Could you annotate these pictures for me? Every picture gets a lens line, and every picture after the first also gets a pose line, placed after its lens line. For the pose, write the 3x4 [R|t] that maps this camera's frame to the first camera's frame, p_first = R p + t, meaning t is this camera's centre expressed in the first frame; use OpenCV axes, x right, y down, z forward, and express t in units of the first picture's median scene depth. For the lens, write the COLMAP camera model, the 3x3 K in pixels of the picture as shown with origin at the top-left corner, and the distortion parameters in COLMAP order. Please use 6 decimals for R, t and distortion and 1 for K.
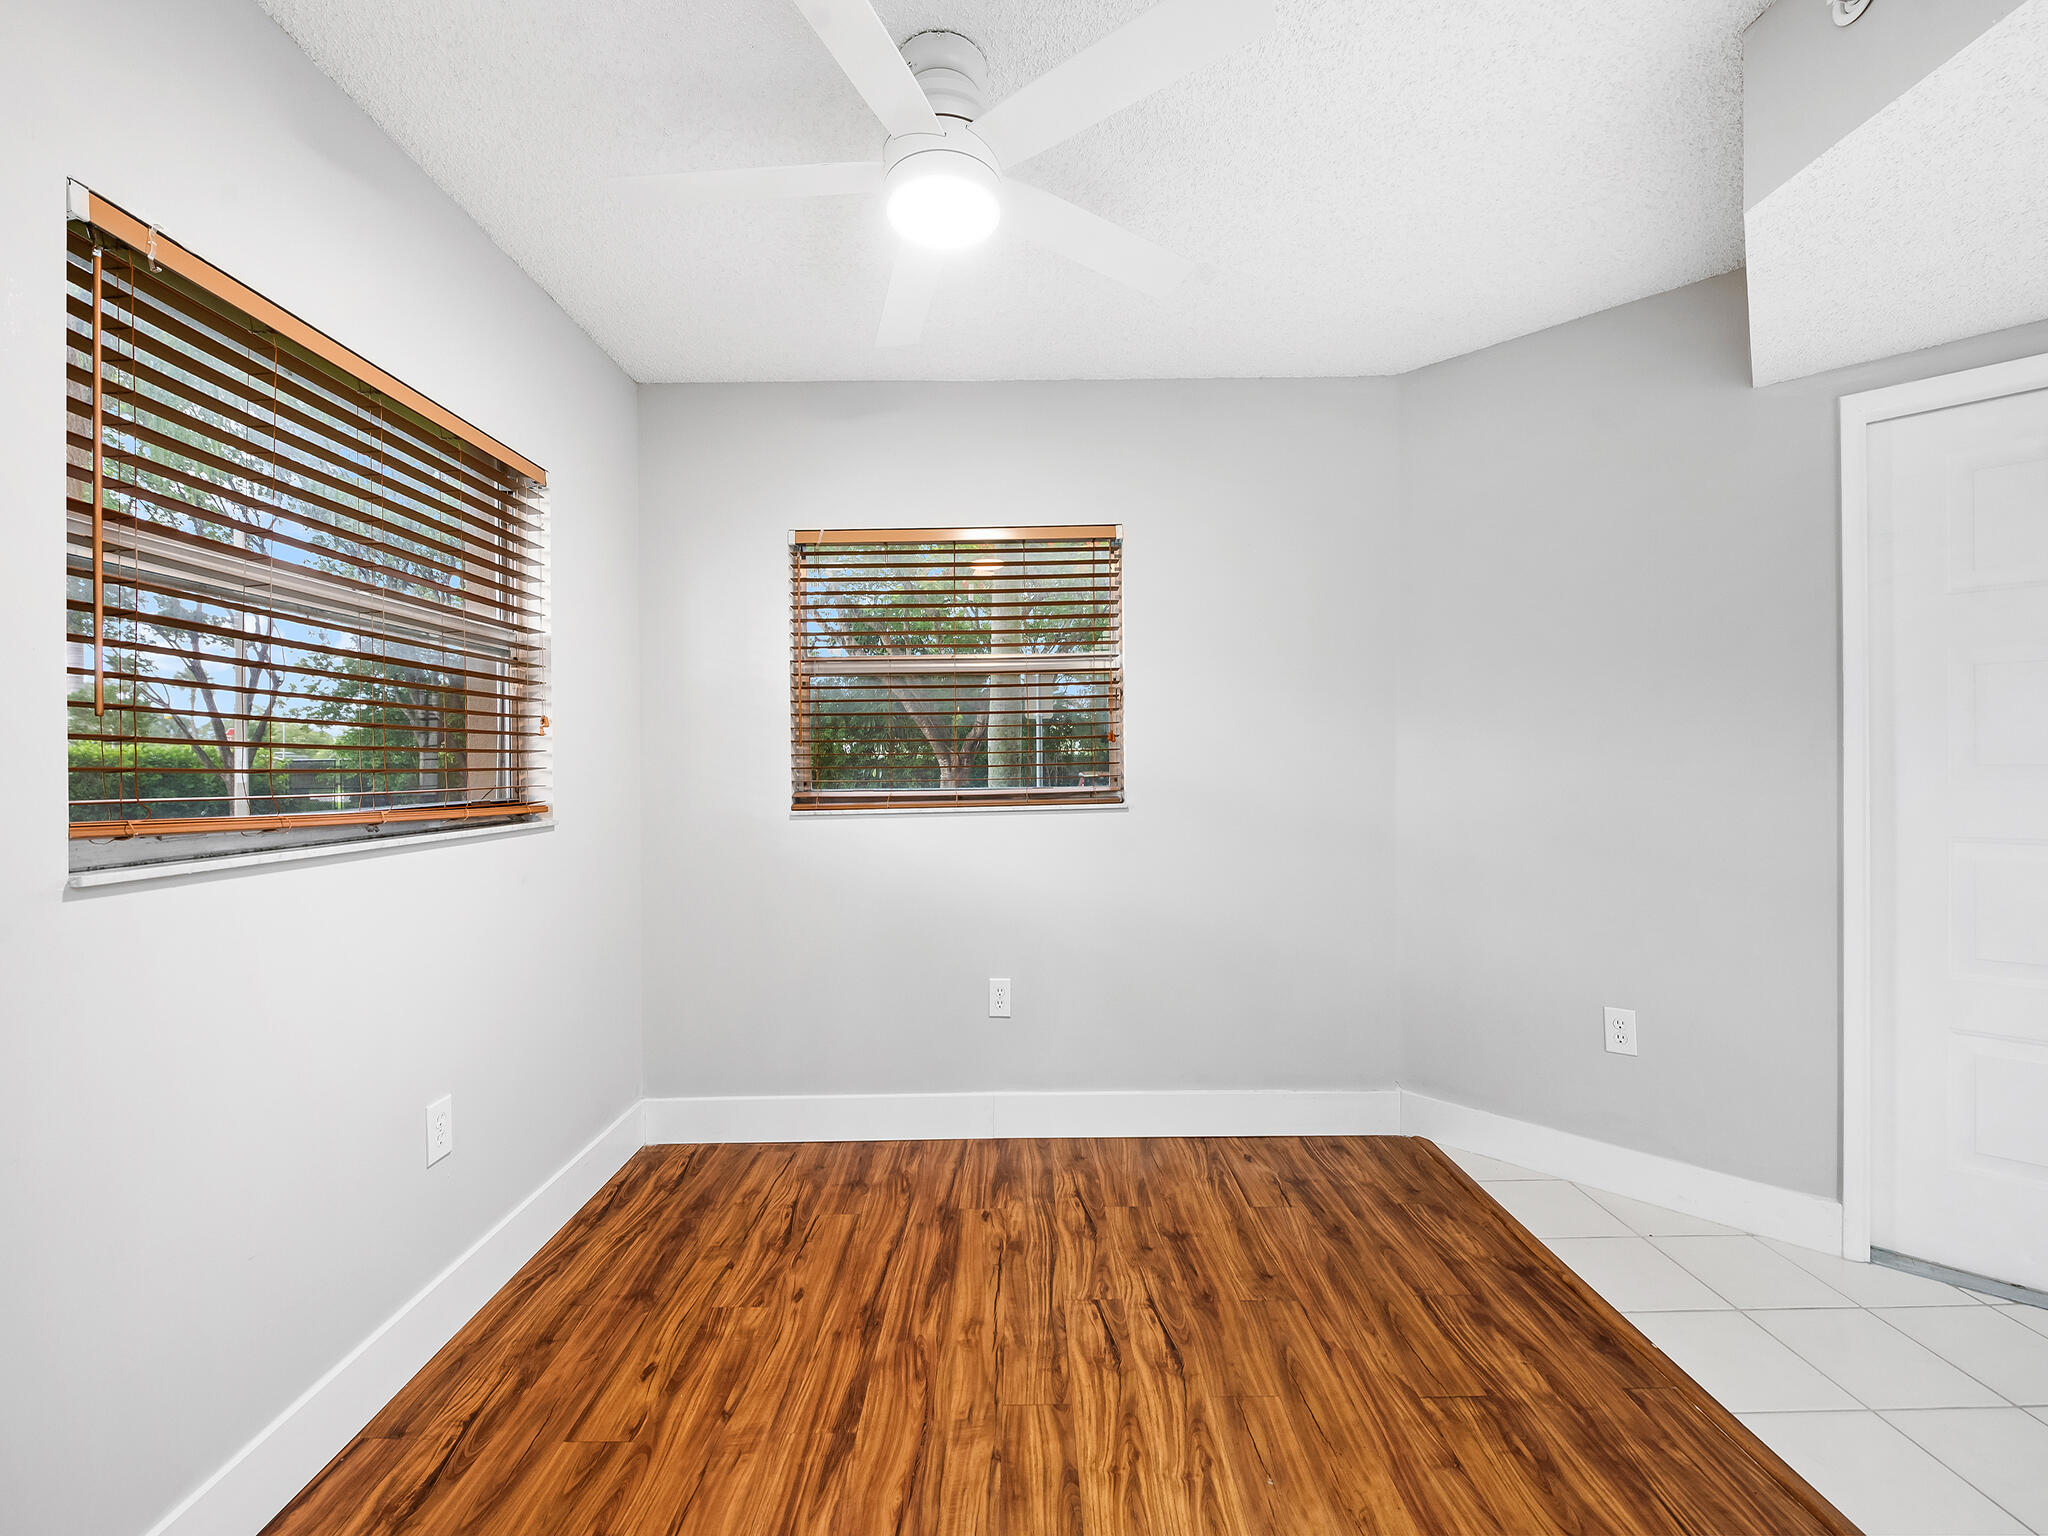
lens RADIAL K [[805.6, 0, 1020.5], [0, 805.6, 755.9], [0, 0, 1]] dist [-0.003548, -0.002173]
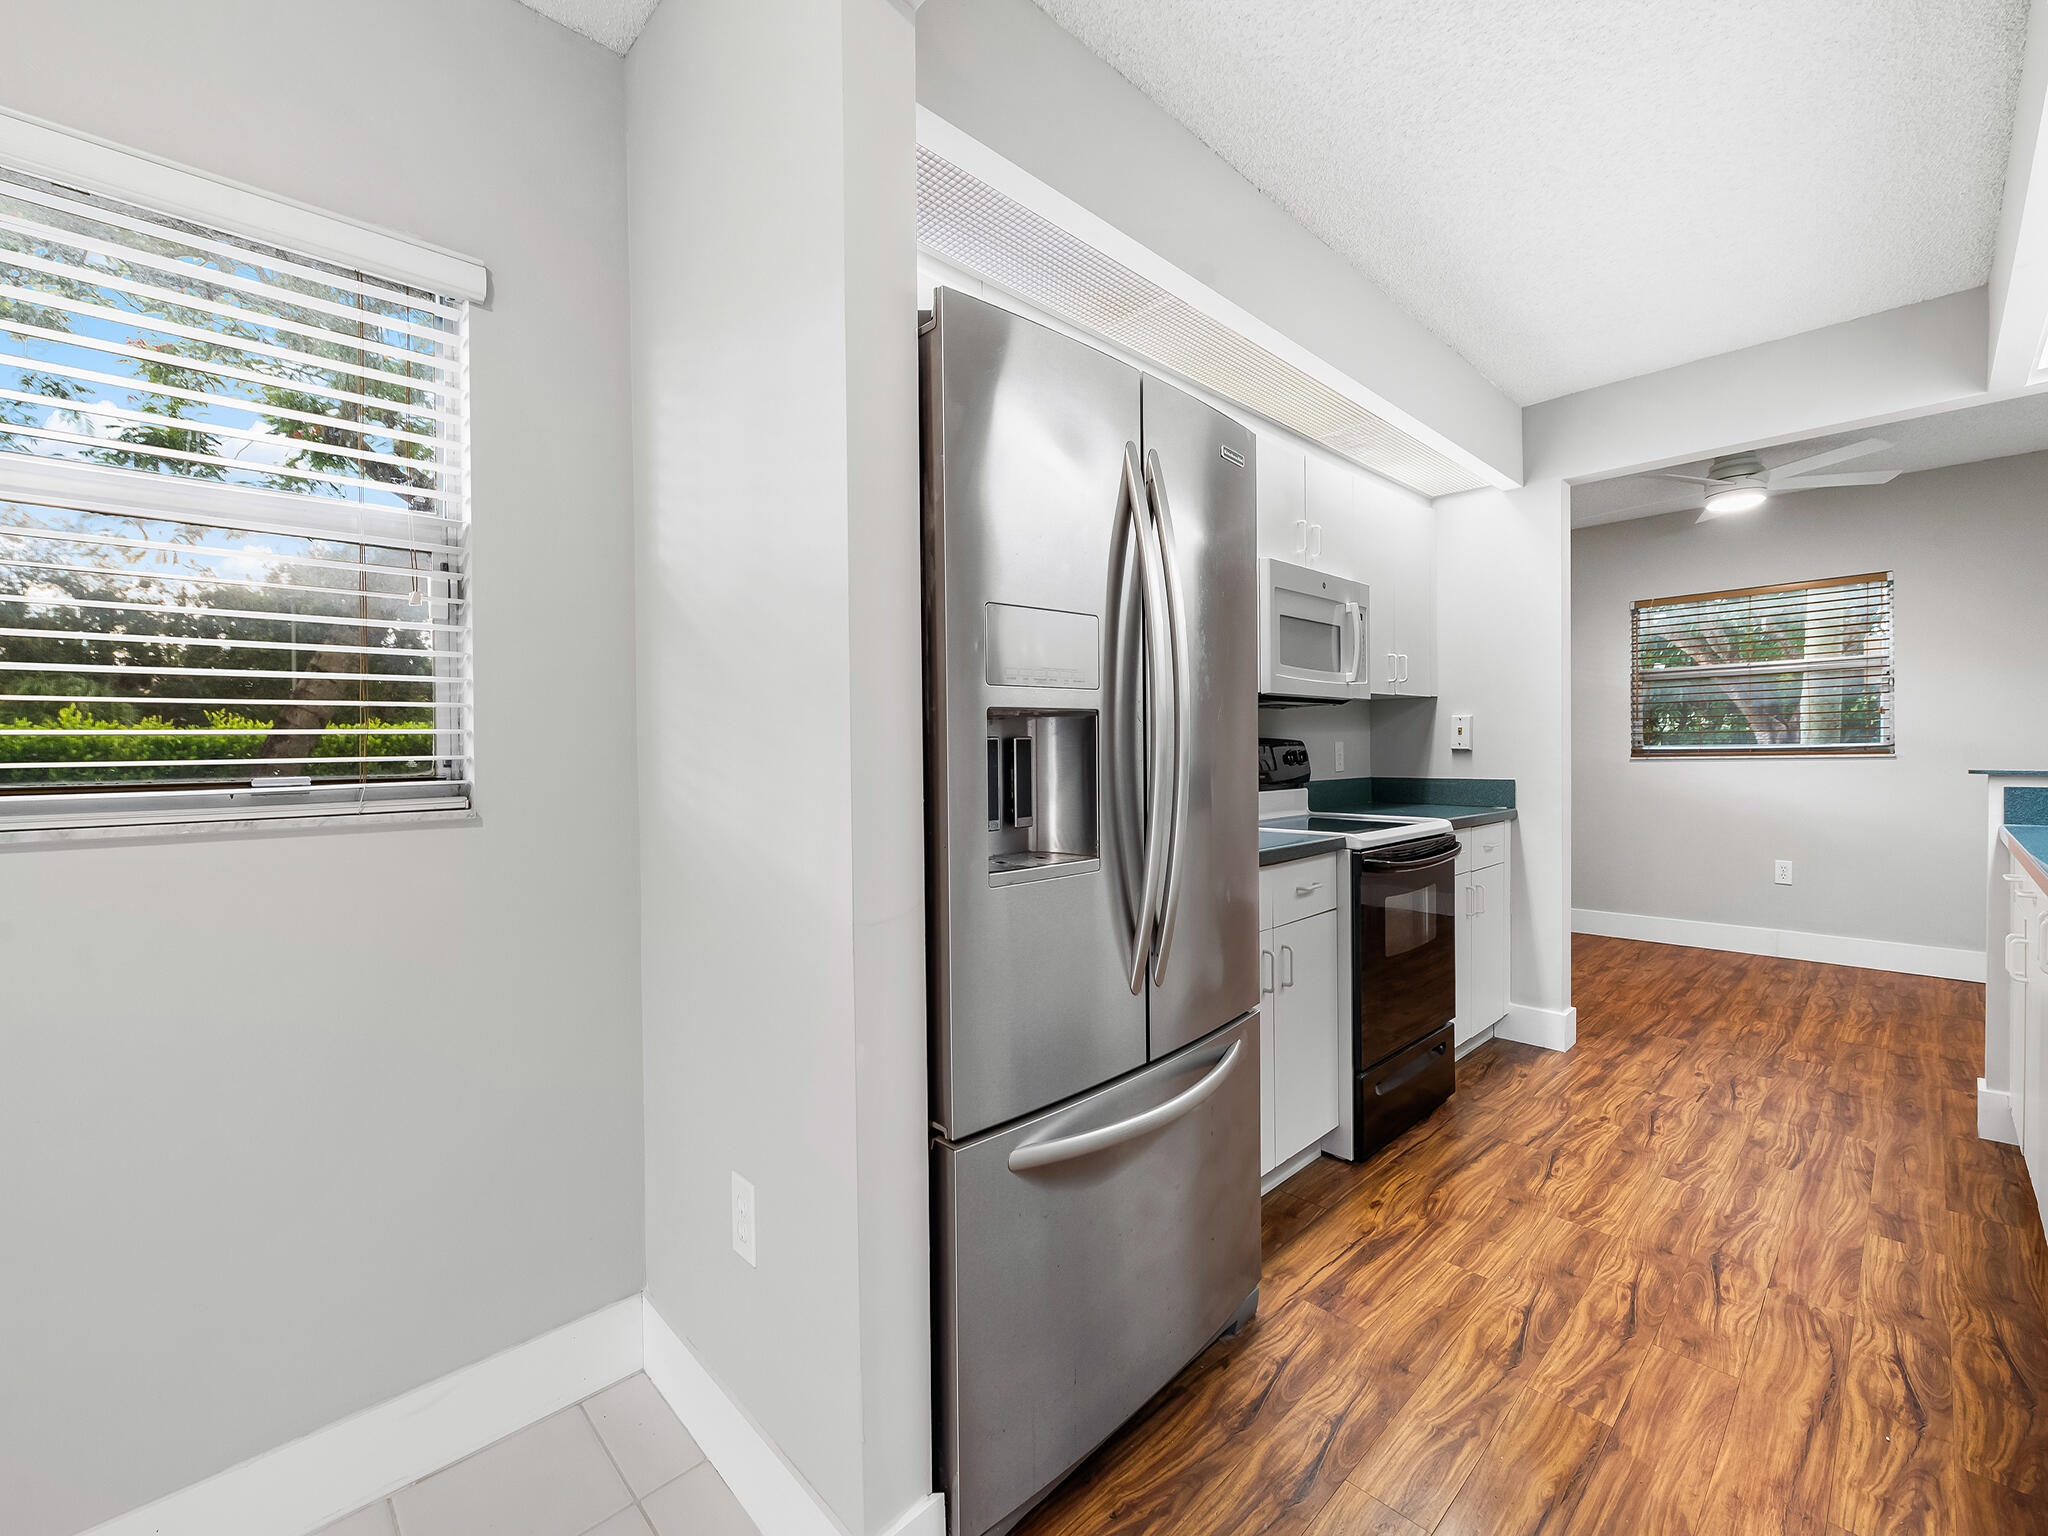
lens RADIAL K [[837.8, 0, 1028.5], [0, 837.8, 757.0], [0, 0, 1]] dist [0.005109, -0.005226]
pose [[0.684866, 0.010511, -0.728593, 0.226042], [0.012674, 0.999573, 0.026334, 0.001242], [0.728559, -0.027270, 0.684440, -1.772739]]
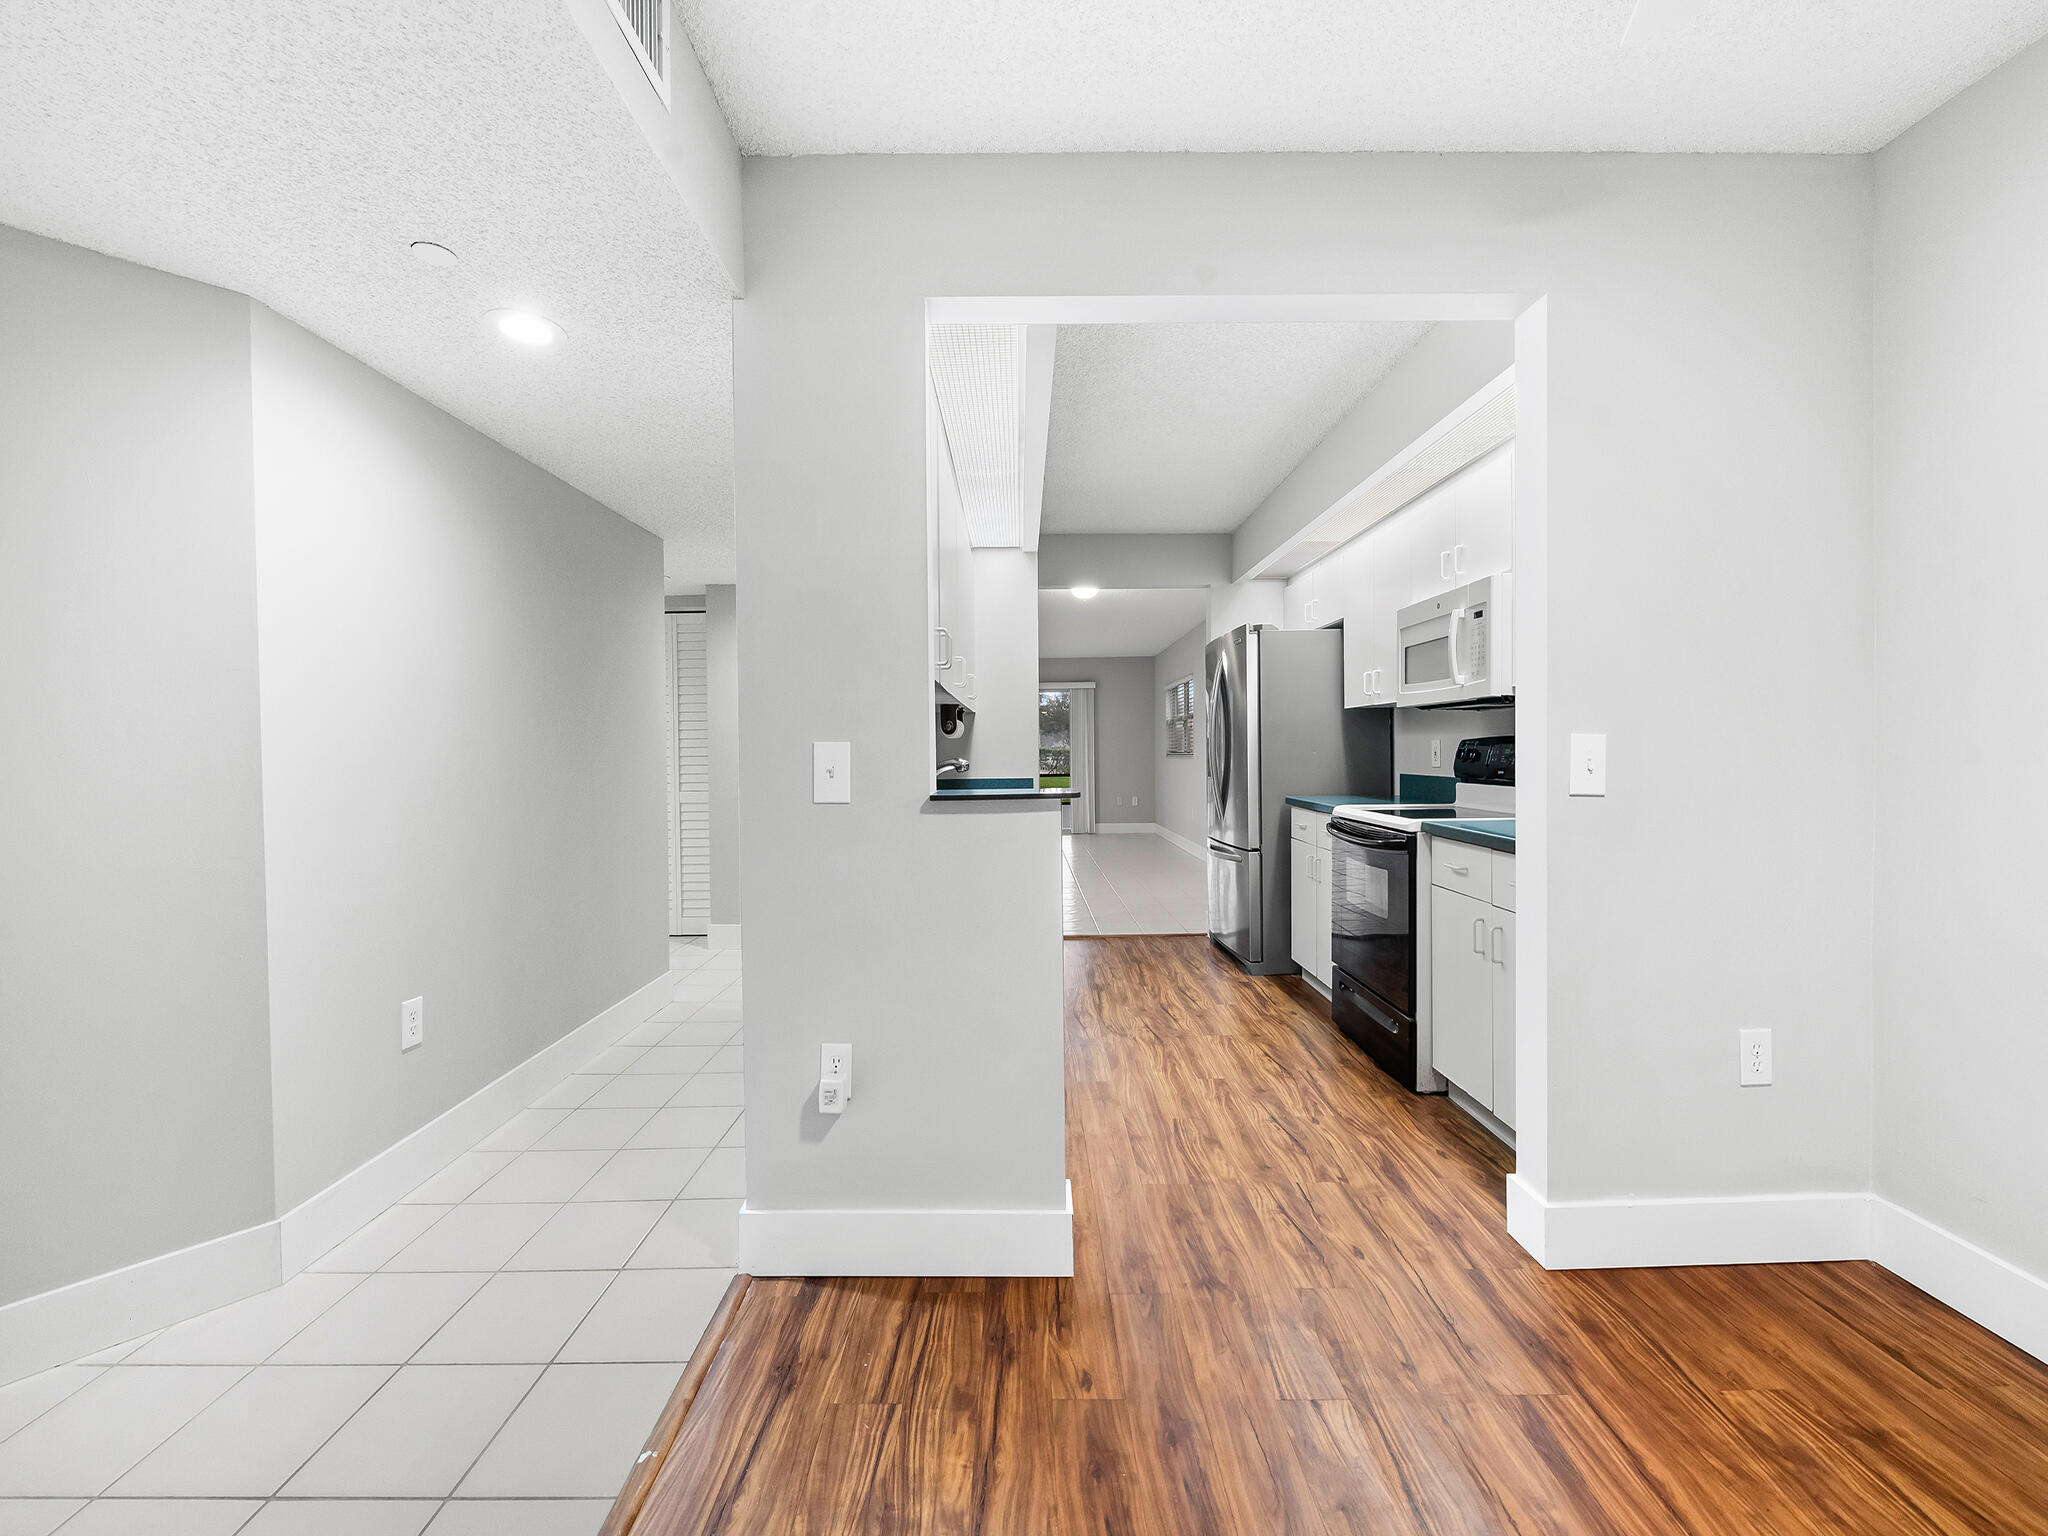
lens RADIAL K [[805.6, 0, 1018.1], [0, 805.6, 761.0], [0, 0, 1]] dist [-0.003548, -0.002173]
pose [[-0.999694, 0.024460, 0.003735, 0.344186], [0.024463, 0.999701, 0.000605, 0.037525], [-0.003719, 0.000696, -0.999993, 1.132359]]
